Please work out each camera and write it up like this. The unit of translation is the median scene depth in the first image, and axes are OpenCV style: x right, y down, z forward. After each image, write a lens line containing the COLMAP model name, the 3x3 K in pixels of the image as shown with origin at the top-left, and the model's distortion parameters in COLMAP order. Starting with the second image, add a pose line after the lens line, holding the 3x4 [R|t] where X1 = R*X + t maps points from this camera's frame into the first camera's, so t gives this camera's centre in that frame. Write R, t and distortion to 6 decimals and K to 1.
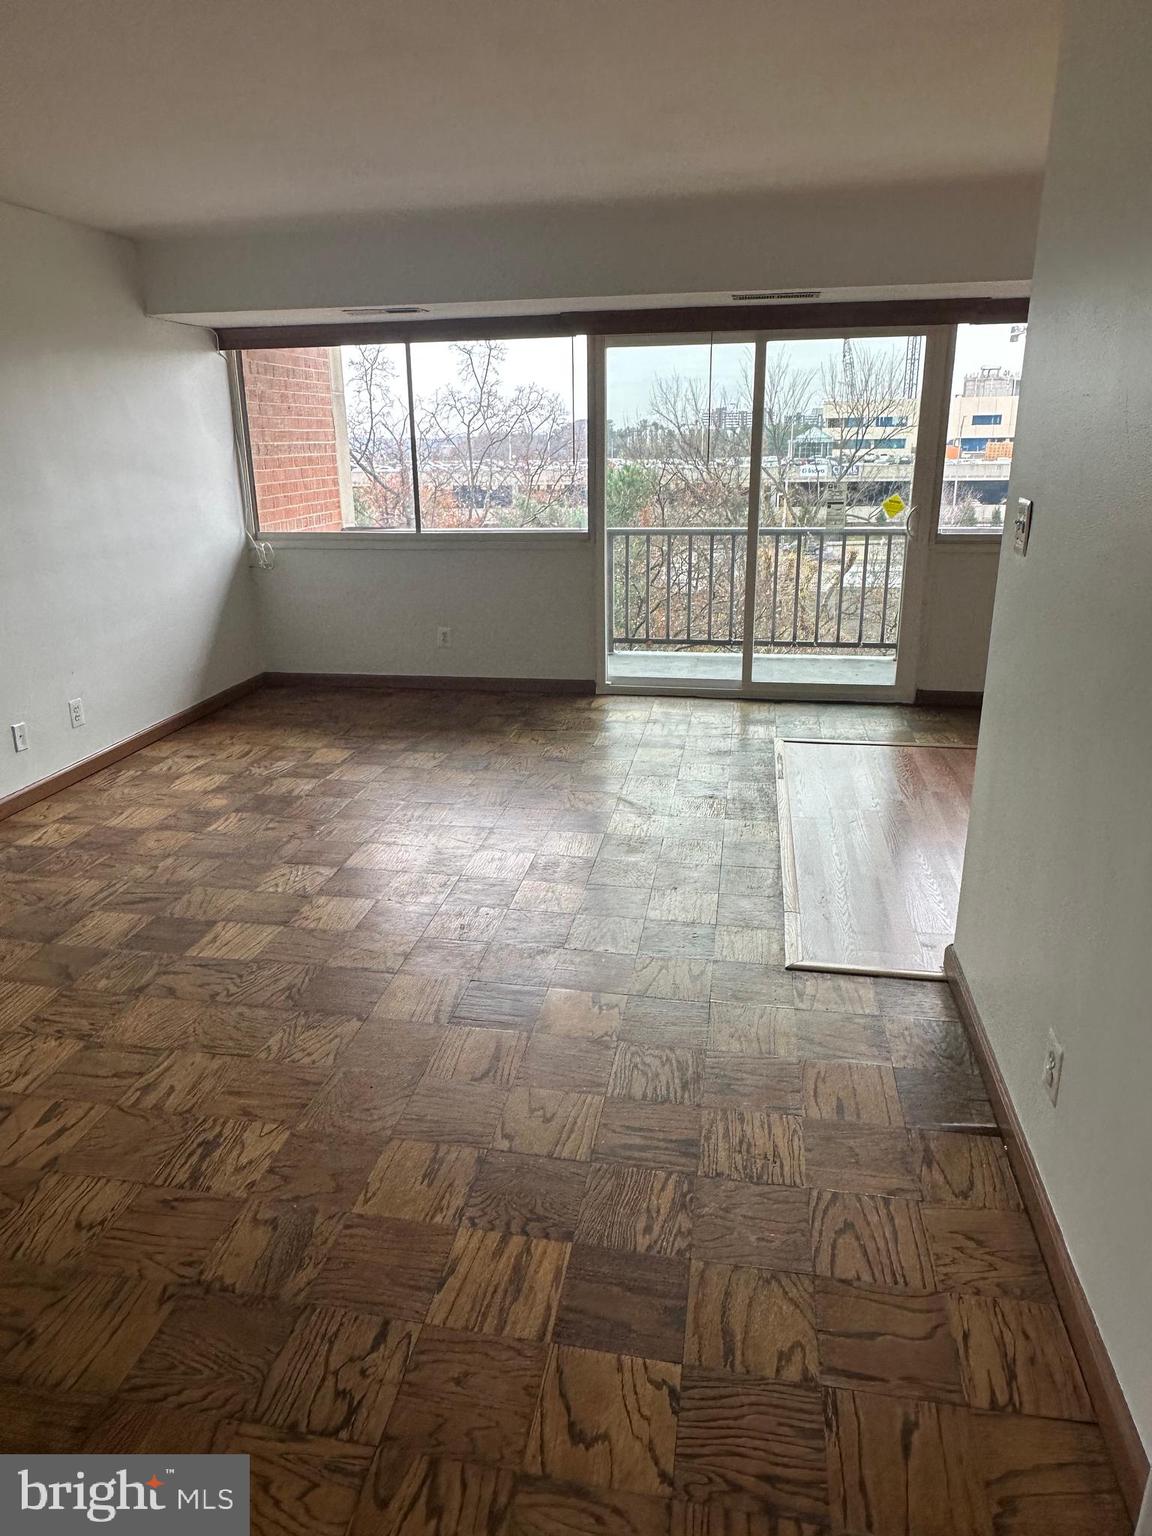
lens RADIAL K [[988.2, 0, 564.7], [0, 988.2, 761.5], [0, 0, 1]] dist [-0.006289, 0.002871]
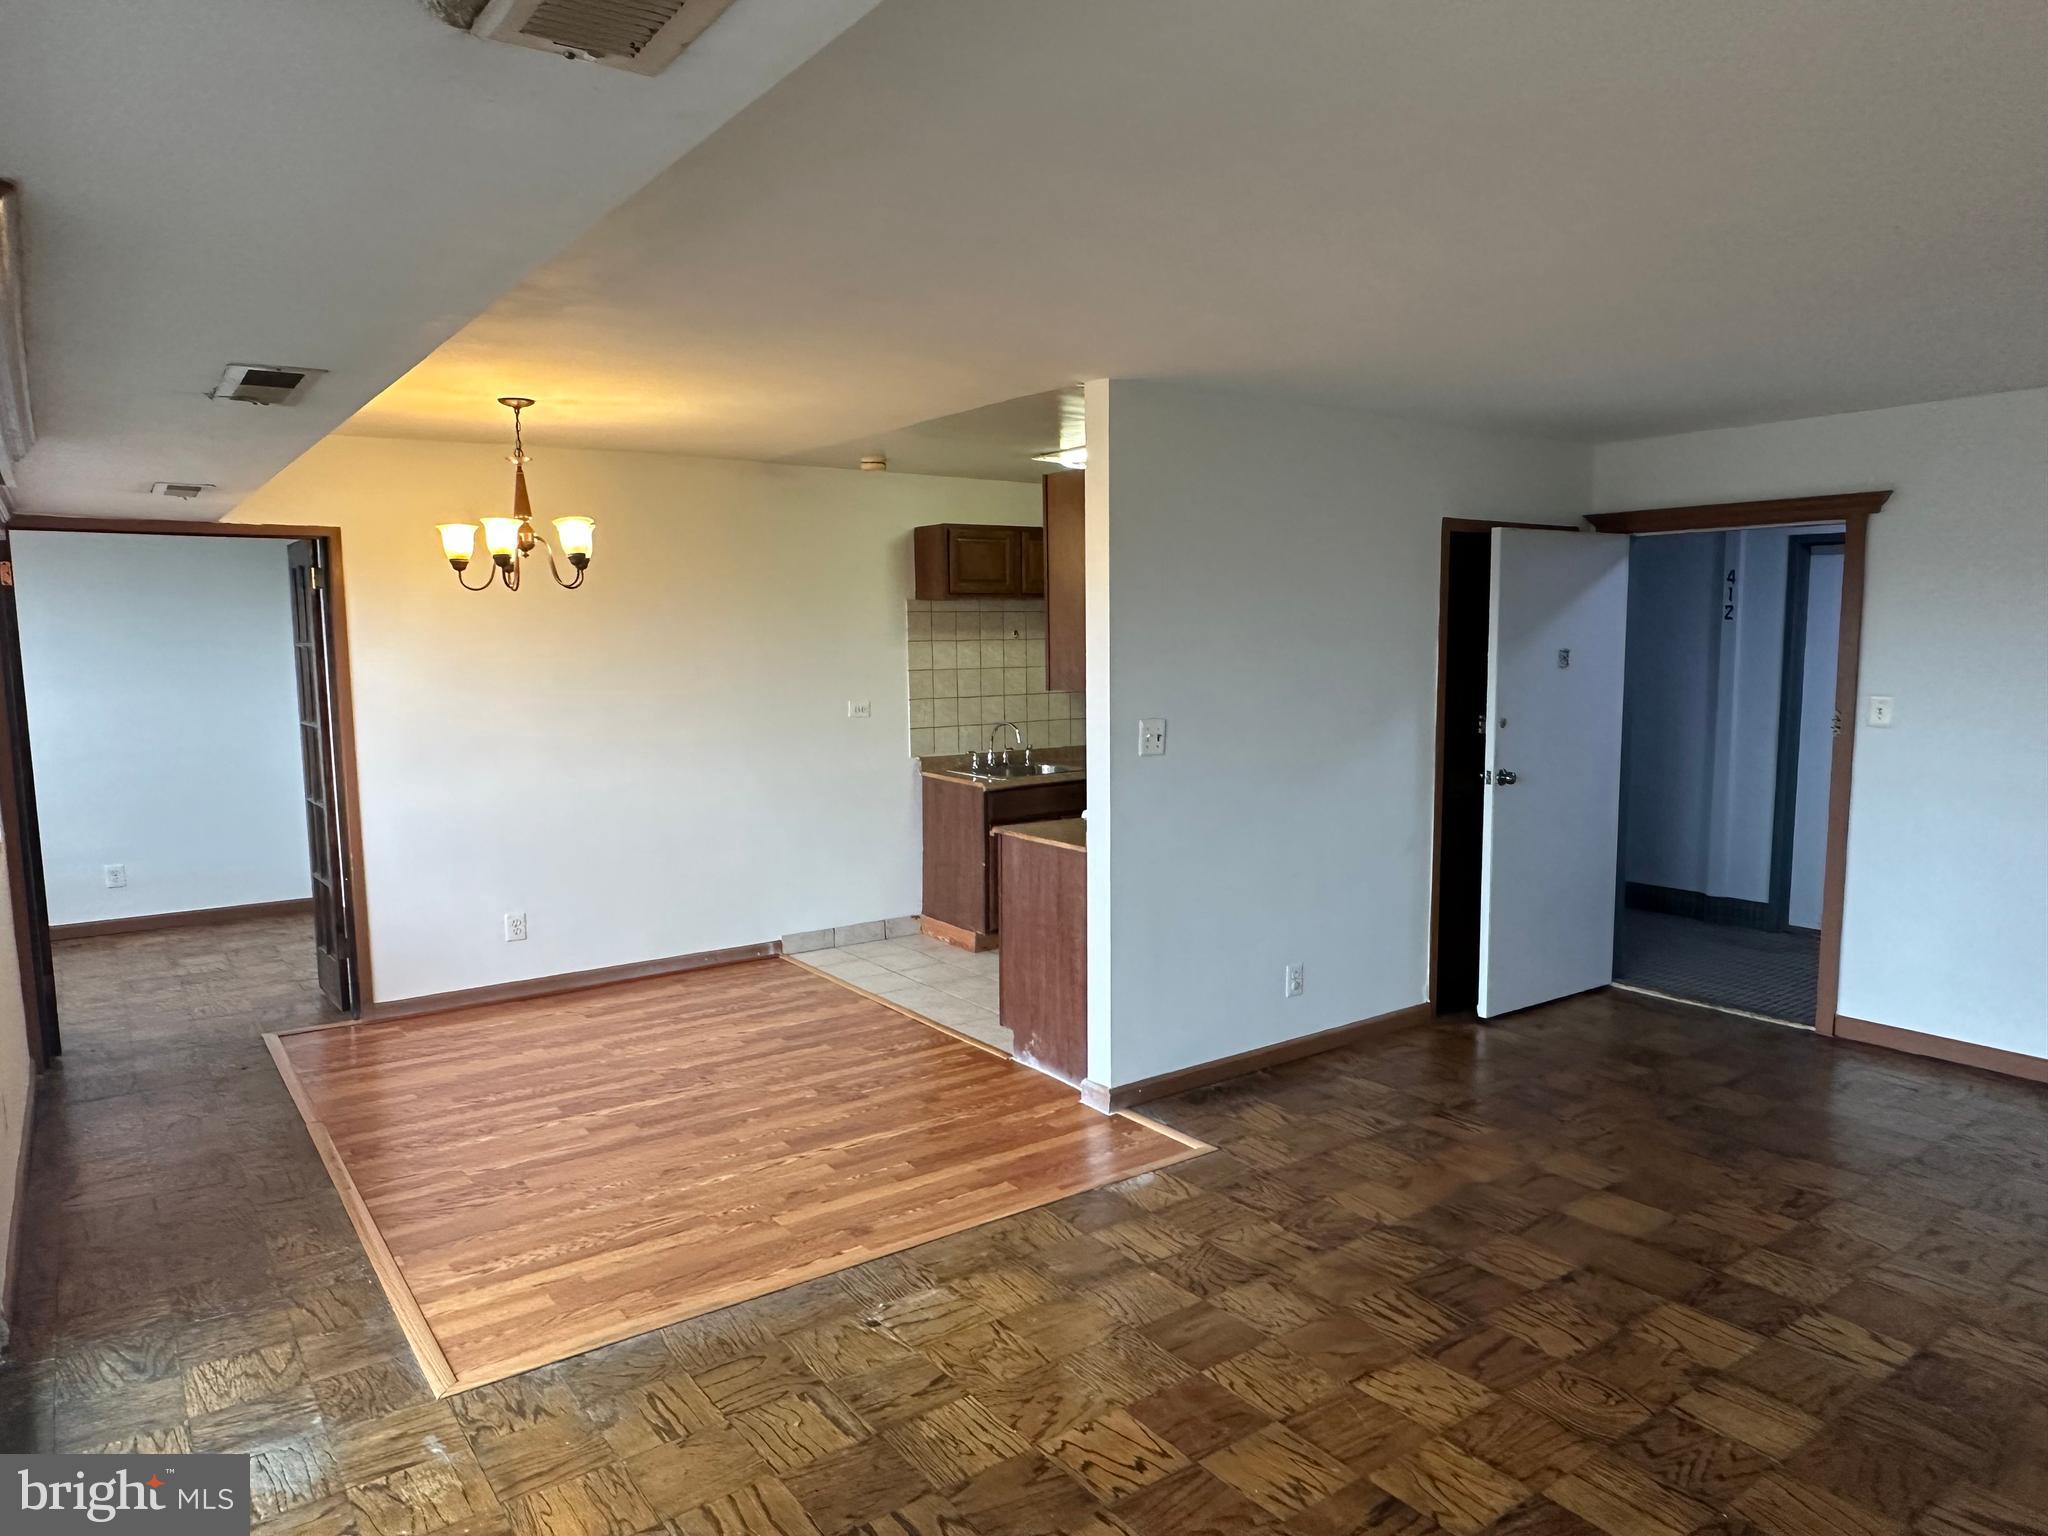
lens RADIAL K [[1317.6, 0, 1024.0], [0, 1317.6, 768.0], [0, 0, 1]] dist [-0.006289, 0.002871]
pose [[-0.719354, -0.052217, 0.692678, -0.509875], [0.238148, 0.918199, 0.316537, -0.578818], [-0.652546, 0.392662, -0.648075, 1.629187]]
